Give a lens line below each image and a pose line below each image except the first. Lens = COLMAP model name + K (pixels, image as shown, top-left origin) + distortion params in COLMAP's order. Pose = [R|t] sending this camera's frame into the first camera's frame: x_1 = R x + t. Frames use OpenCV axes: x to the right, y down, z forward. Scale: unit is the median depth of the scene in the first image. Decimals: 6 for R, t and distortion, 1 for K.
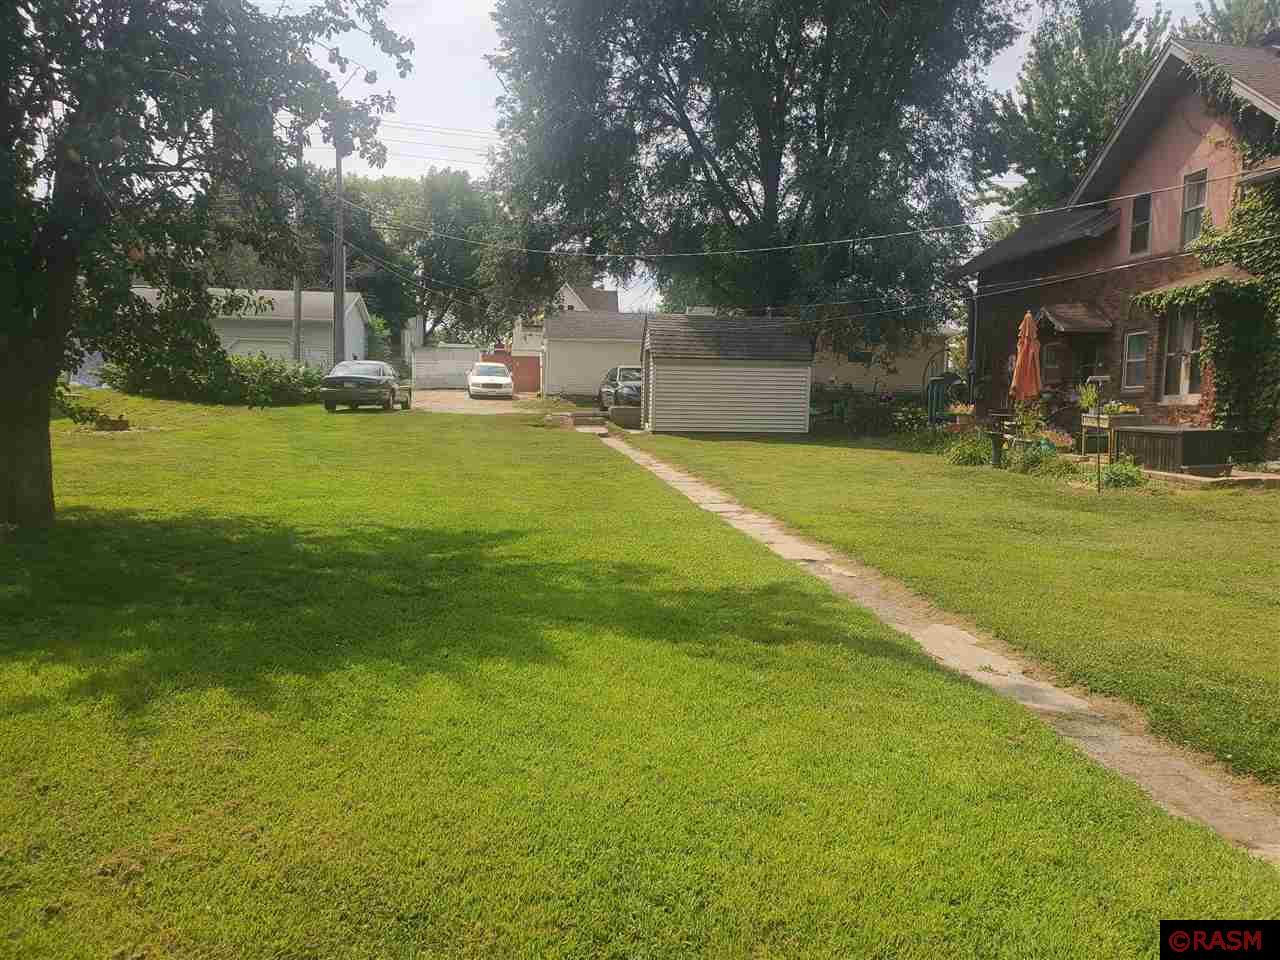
lens RADIAL K [[975.9, 0, 639.1], [0, 975.9, 481.1], [0, 0, 1]] dist [-0.000131, -0.000195]
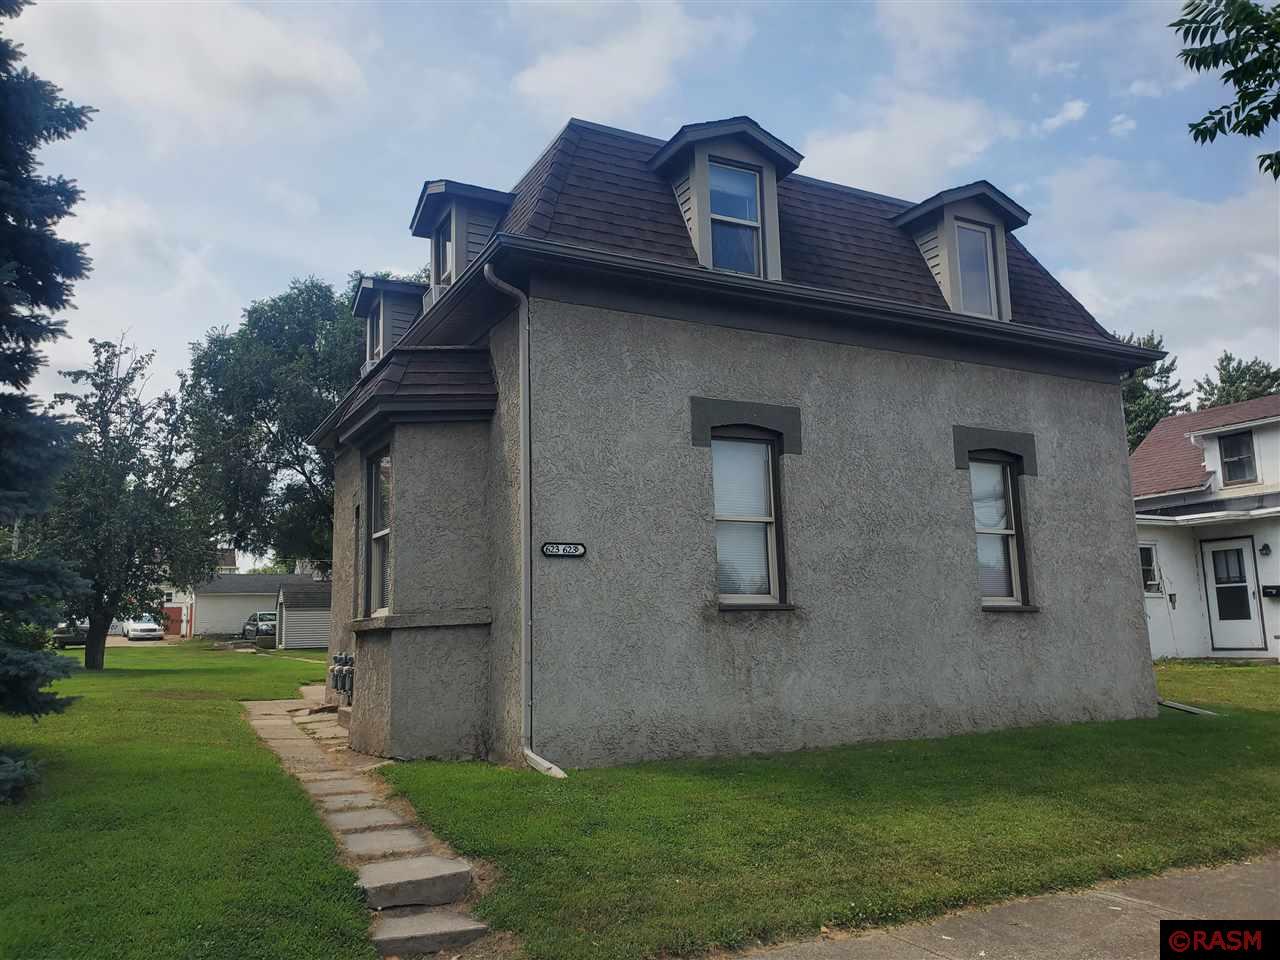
lens RADIAL K [[975.9, 0, 638.5], [0, 975.9, 480.3], [0, 0, 1]] dist [-0.000131, -0.000195]
pose [[0.925480, 0.014025, 0.378537, -0.053295], [0.077250, 0.971325, -0.224856, 0.080228], [-0.370836, 0.237341, 0.897858, -0.726104]]
